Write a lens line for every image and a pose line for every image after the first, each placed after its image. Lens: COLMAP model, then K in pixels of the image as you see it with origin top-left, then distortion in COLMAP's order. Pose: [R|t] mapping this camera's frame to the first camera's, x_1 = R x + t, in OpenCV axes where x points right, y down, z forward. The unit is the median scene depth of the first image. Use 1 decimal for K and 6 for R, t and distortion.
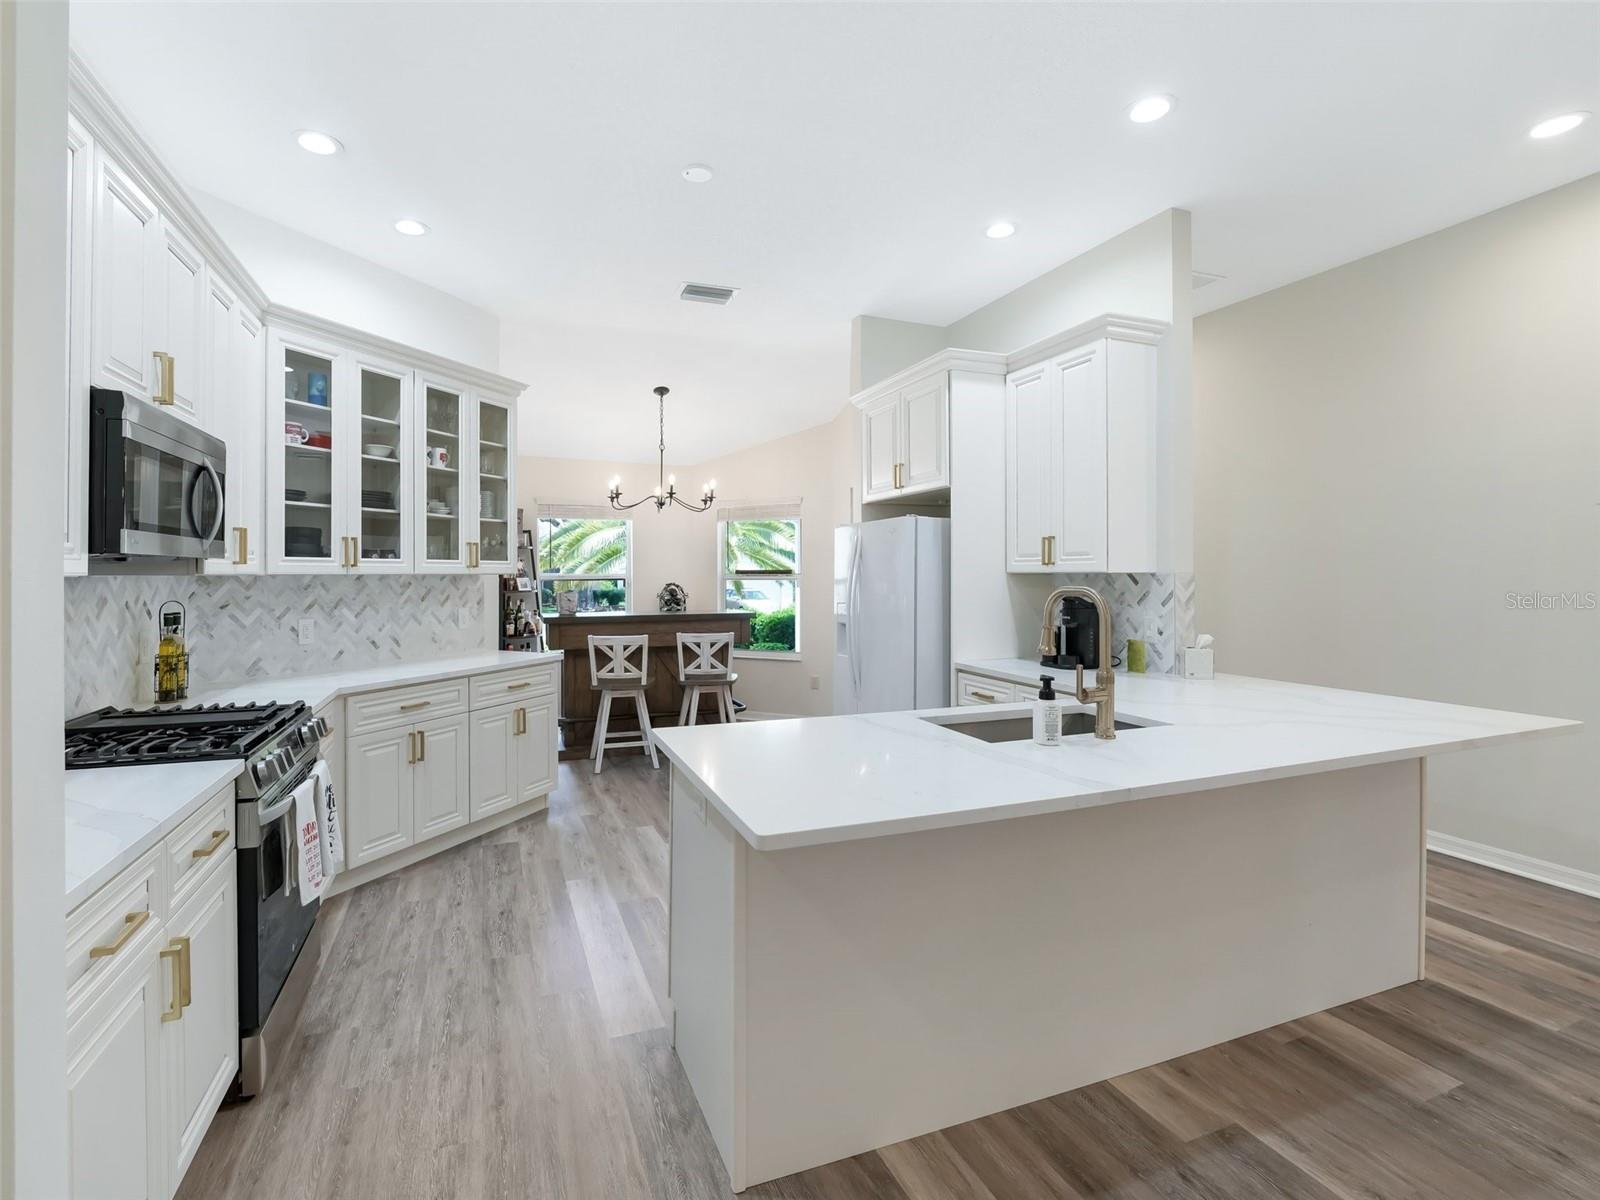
lens RADIAL K [[750.4, 0, 739.7], [0, 750.4, 604.1], [0, 0, 1]] dist [-0.018658, 0.000736]
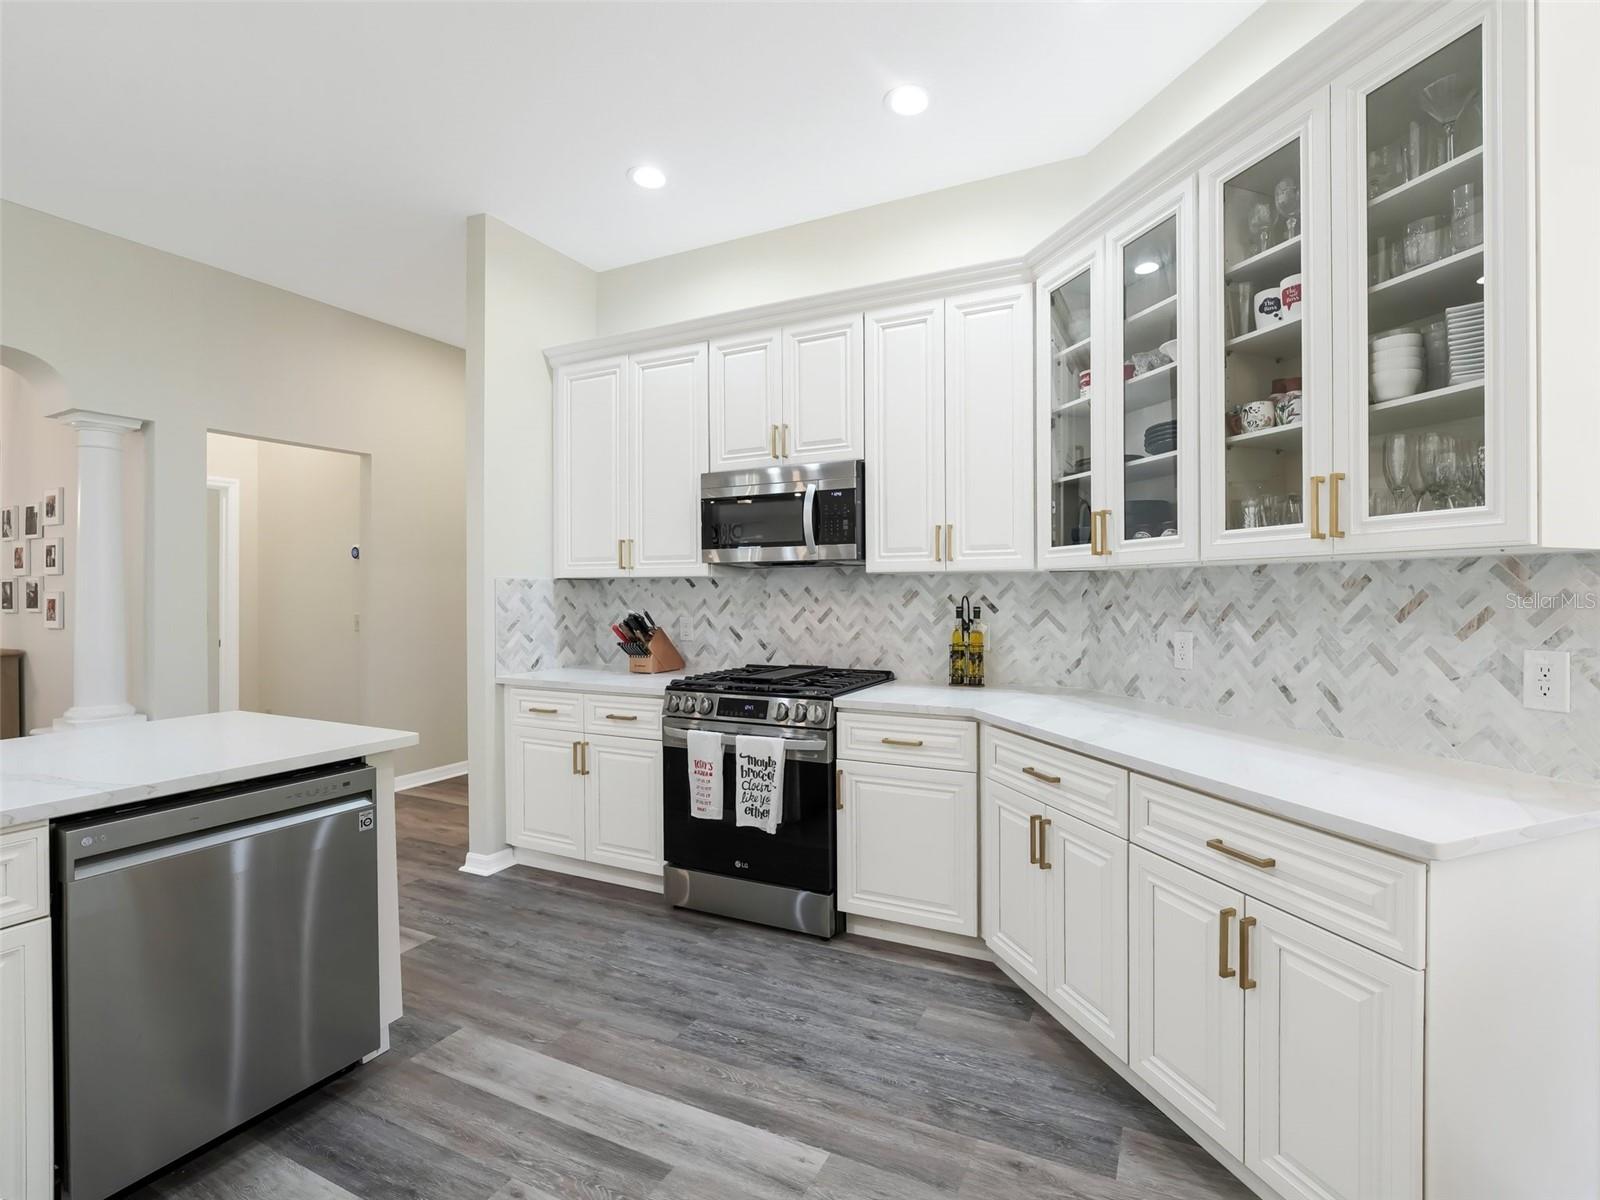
lens RADIAL K [[758.2, 0, 901.7], [0, 758.2, 598.9], [0, 0, 1]] dist [-0.023823, 0.000076]
pose [[-0.665932, 0.013696, -0.745886, 0.100338], [-0.022542, 0.999005, 0.038470, -0.029139], [0.745672, 0.042432, -0.664961, 1.185768]]
